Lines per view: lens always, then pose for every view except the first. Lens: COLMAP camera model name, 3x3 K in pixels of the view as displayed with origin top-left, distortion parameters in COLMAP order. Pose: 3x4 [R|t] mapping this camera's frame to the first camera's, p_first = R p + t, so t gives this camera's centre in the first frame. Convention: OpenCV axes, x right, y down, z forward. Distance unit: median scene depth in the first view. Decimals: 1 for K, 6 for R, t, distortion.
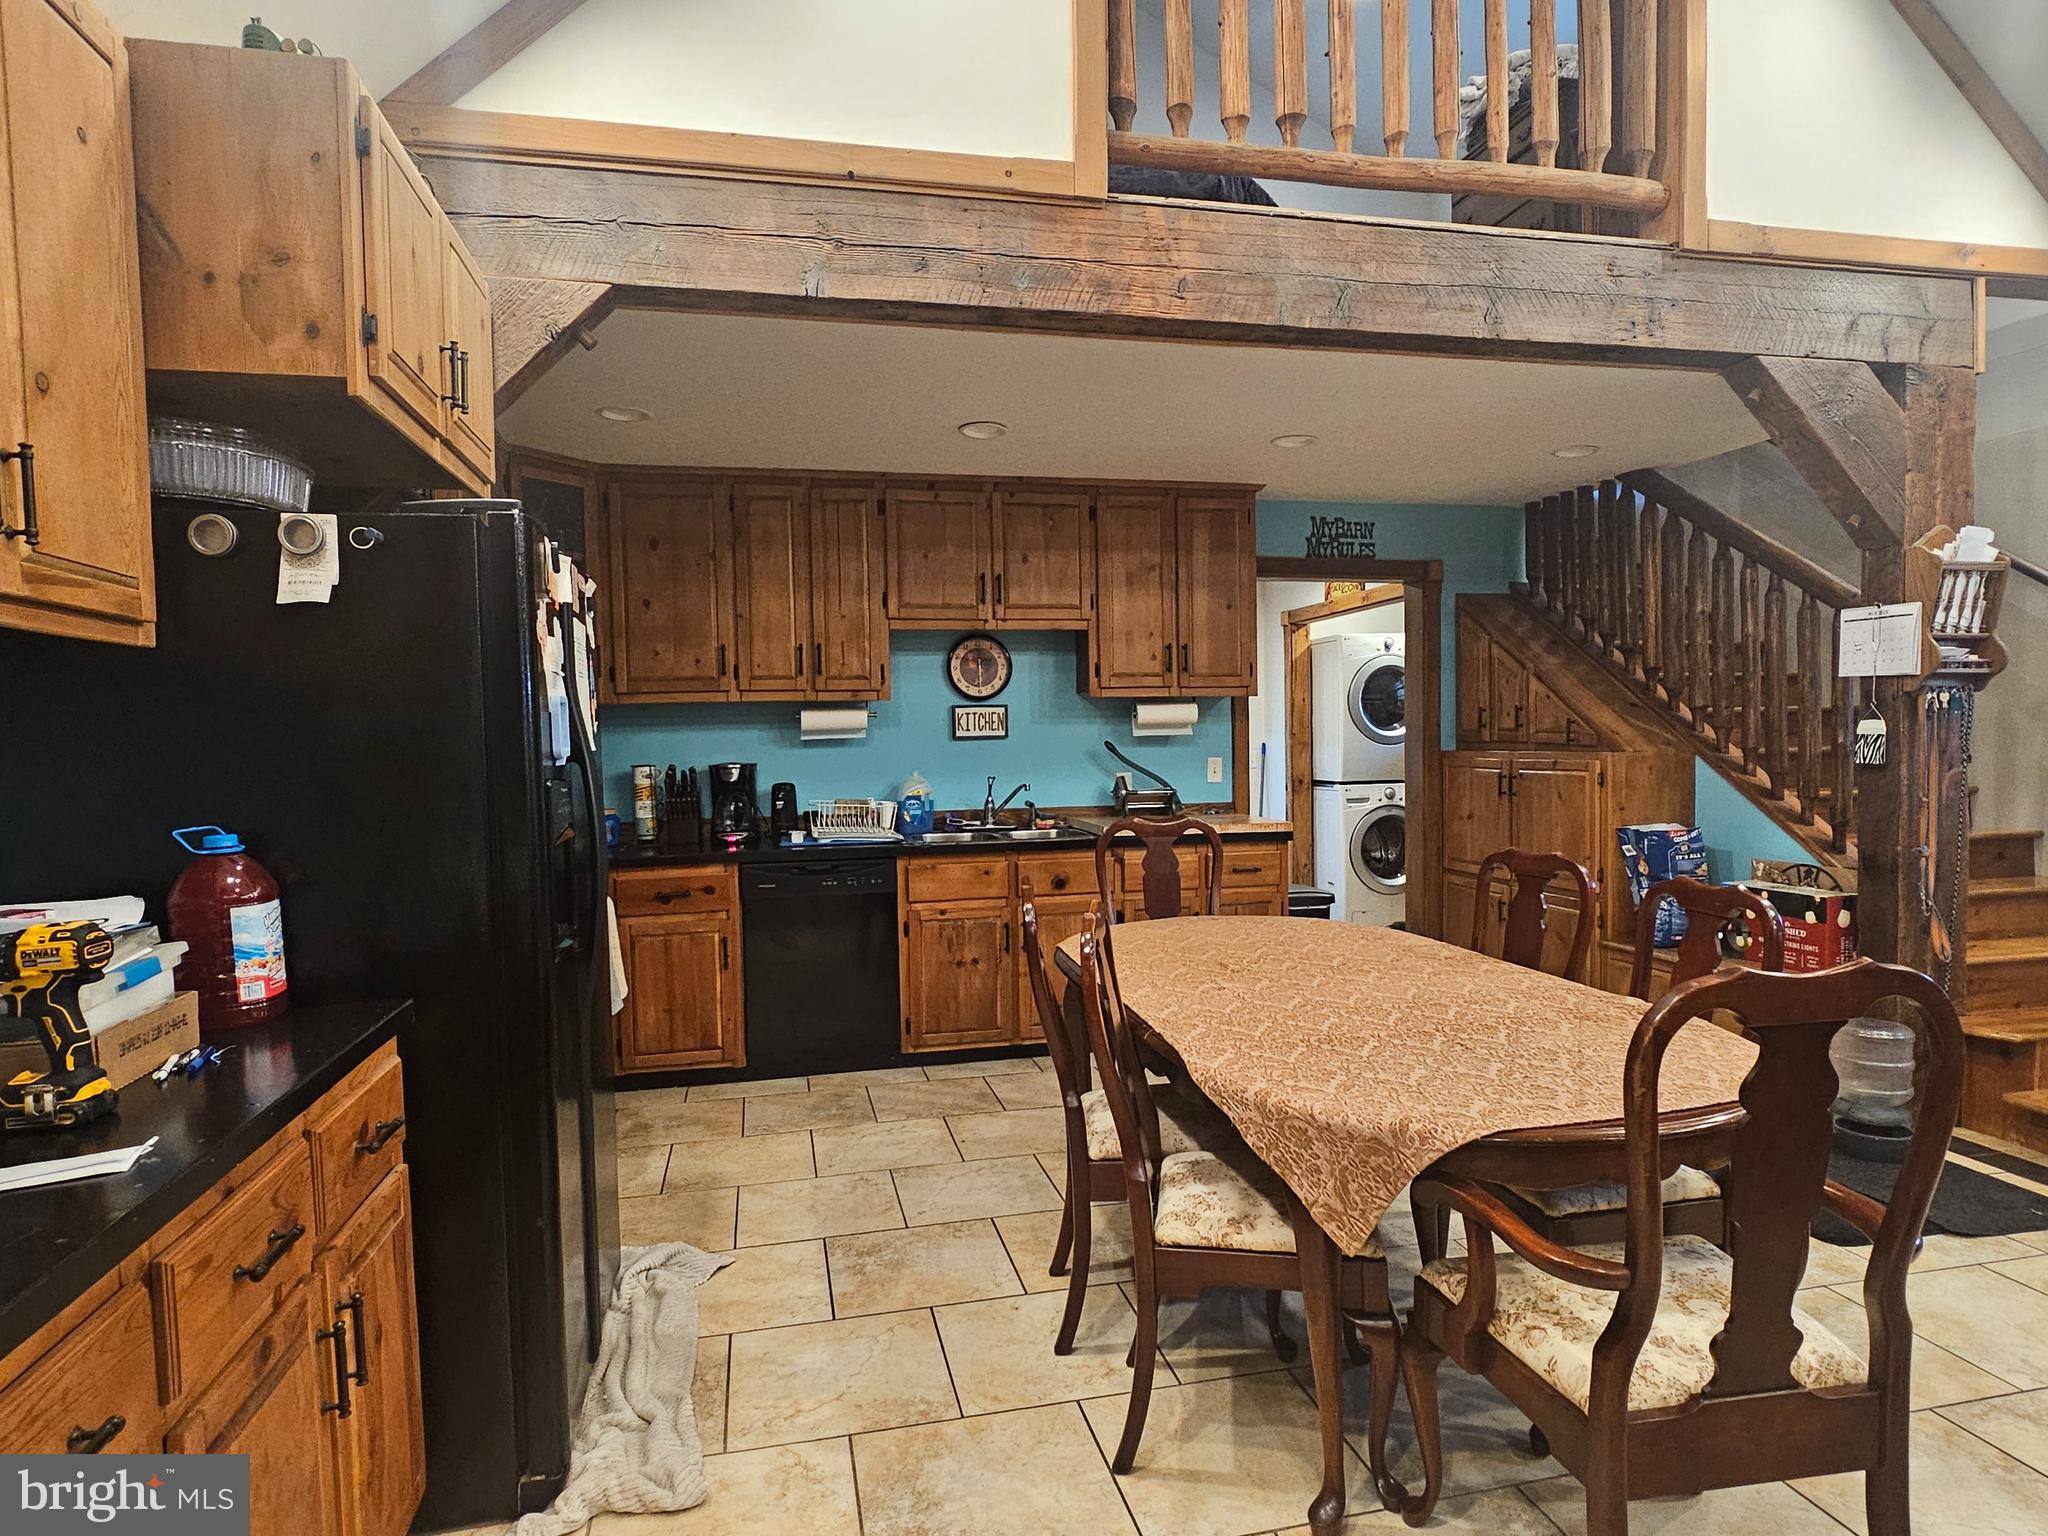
lens RADIAL K [[1185.5, 0, 1026.8], [0, 1185.5, 775.5], [0, 0, 1]] dist [-0.001555, 0.000462]
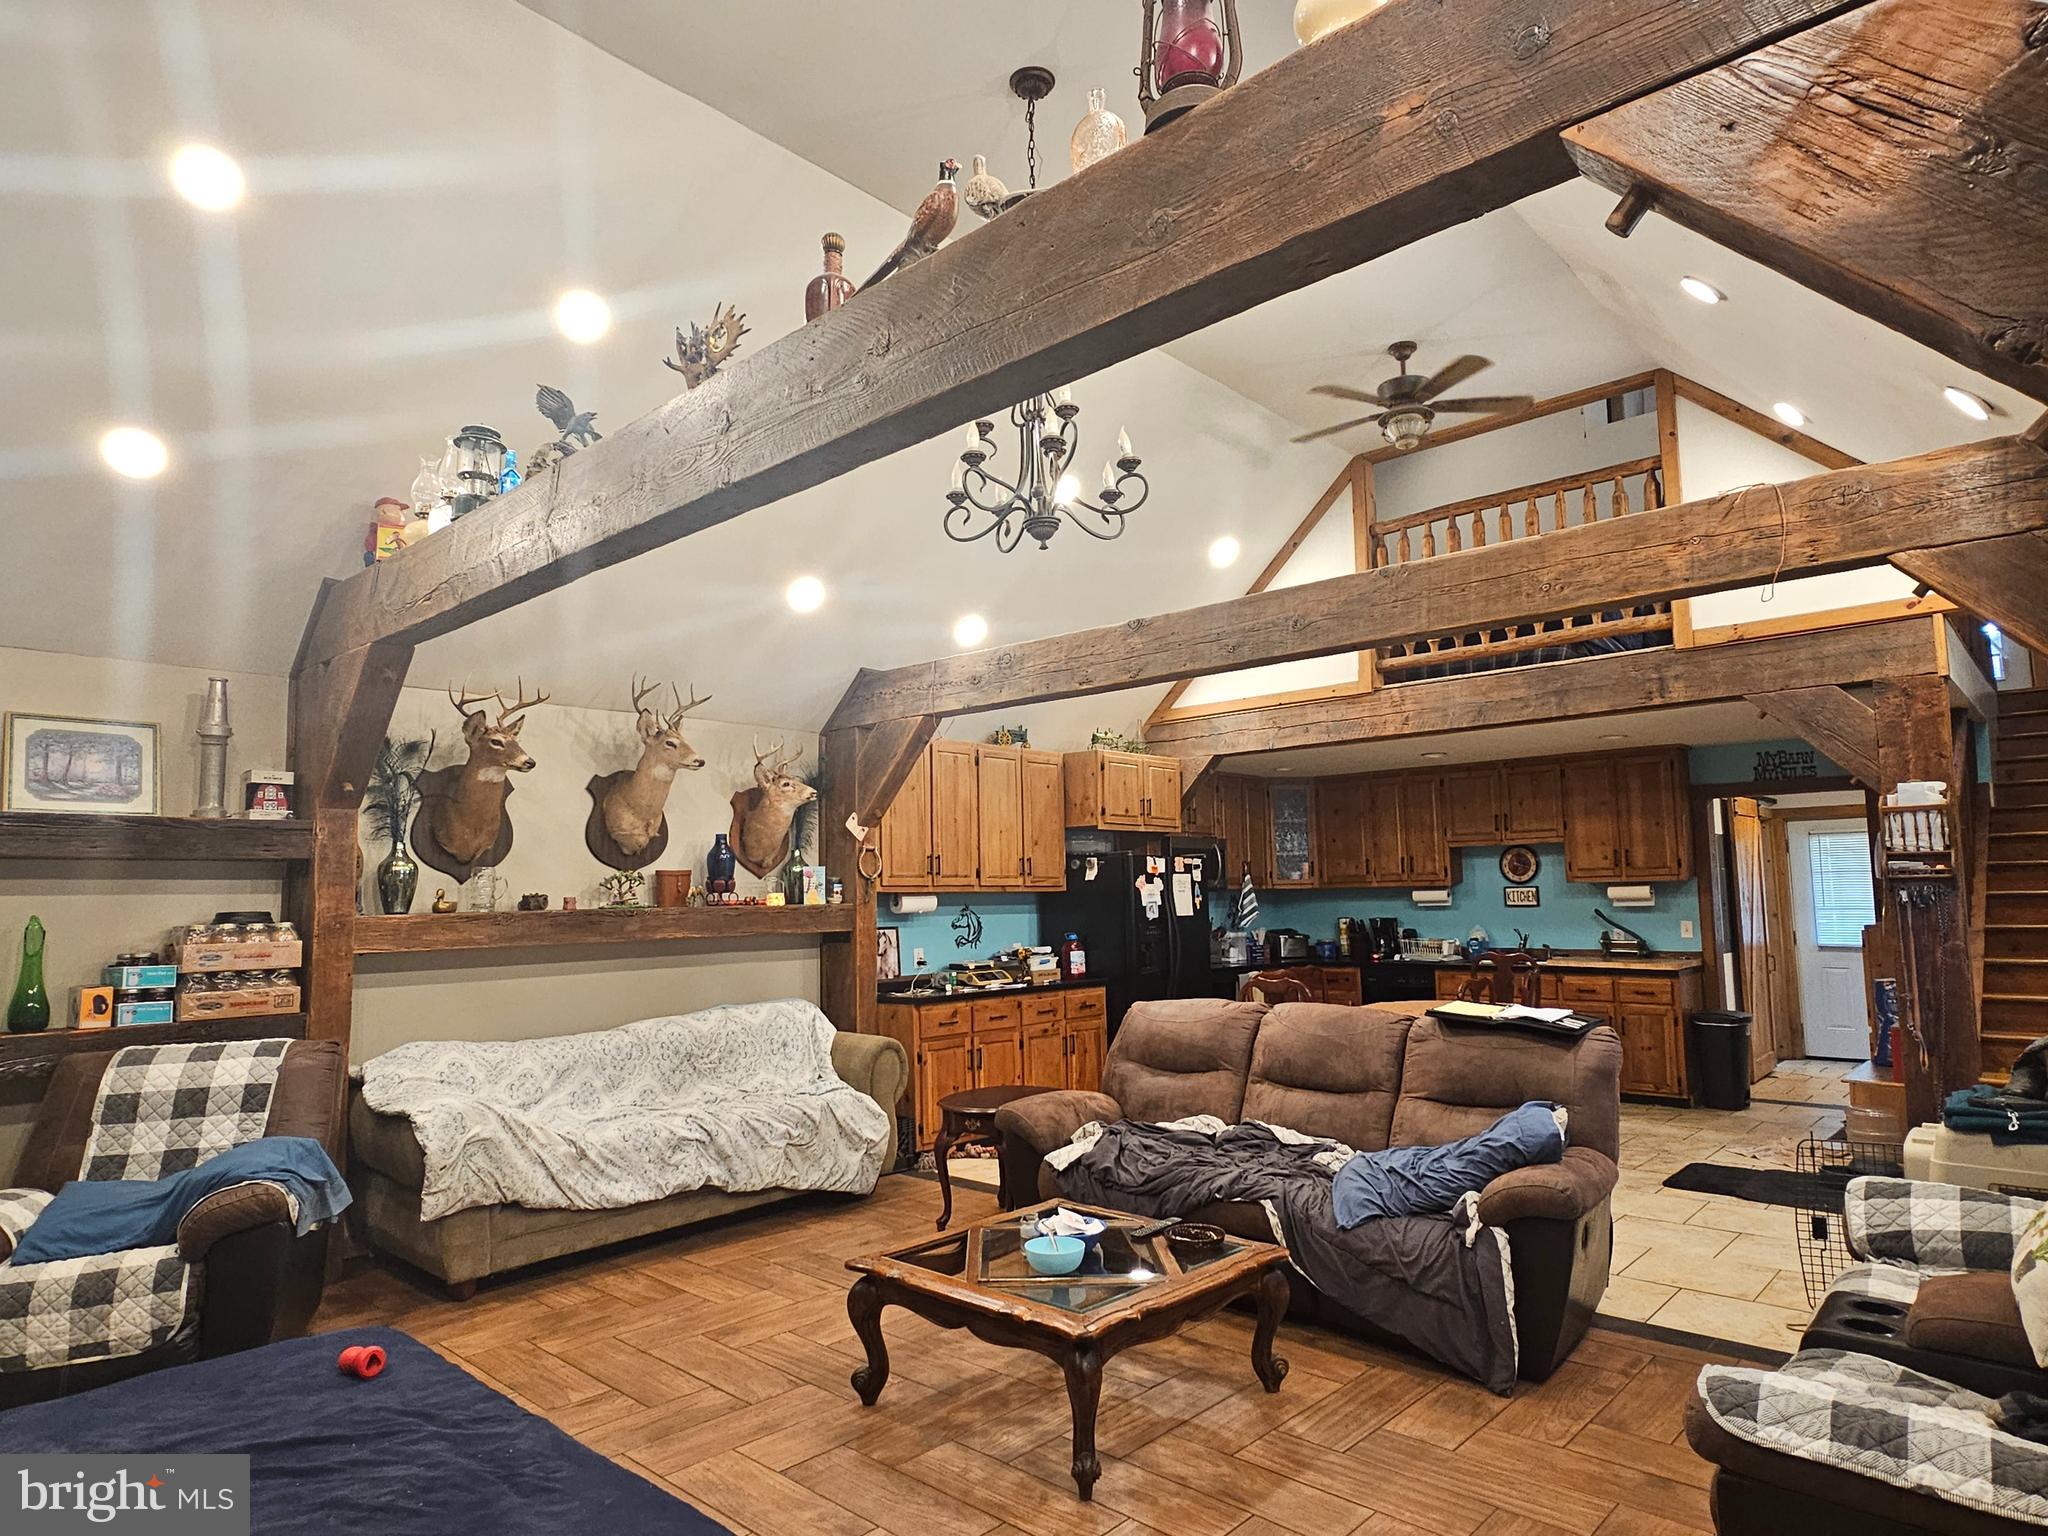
lens RADIAL K [[1189.3, 0, 1043.1], [0, 1189.3, 778.1], [0, 0, 1]] dist [0.001202, -0.003593]
pose [[0.576967, -0.073394, -0.813463, 1.043631], [-0.021189, 0.994274, -0.104736, -0.022723], [0.816493, 0.077665, 0.572108, -0.596399]]
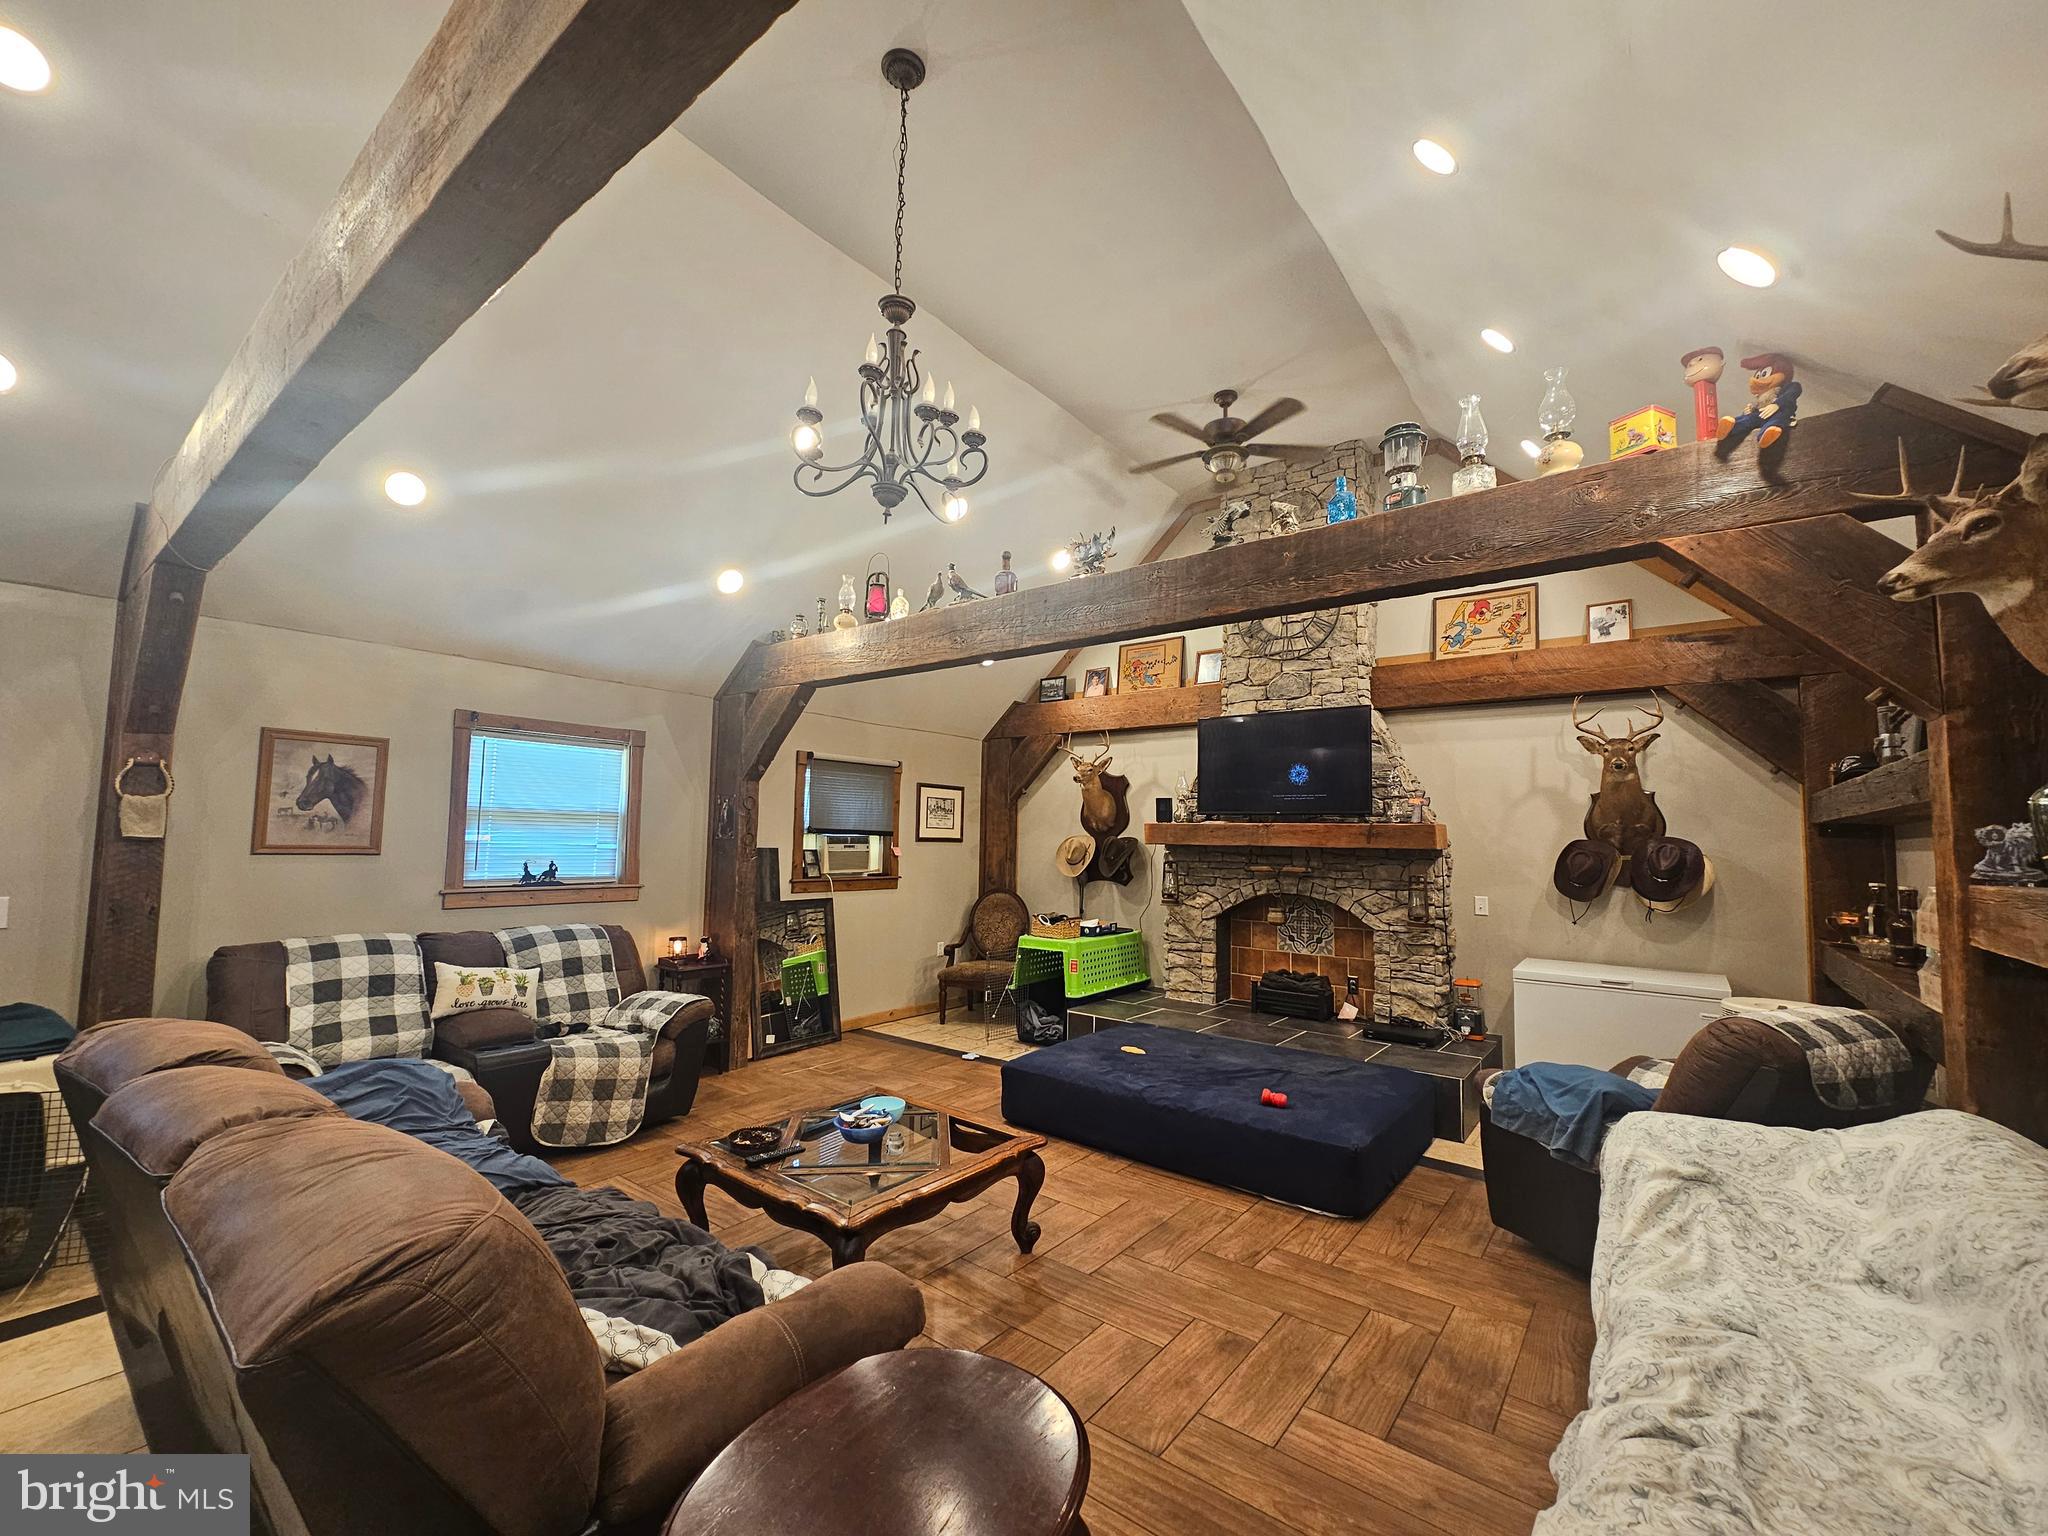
lens RADIAL K [[837.7, 0, 1023.0], [0, 837.7, 779.2], [0, 0, 1]] dist [-0.004177, 0.002046]
pose [[-0.635897, 0.060012, 0.769437, -0.105238], [0.017674, 0.997843, -0.063220, -0.035808], [-0.771571, -0.026602, -0.635586, 0.149995]]
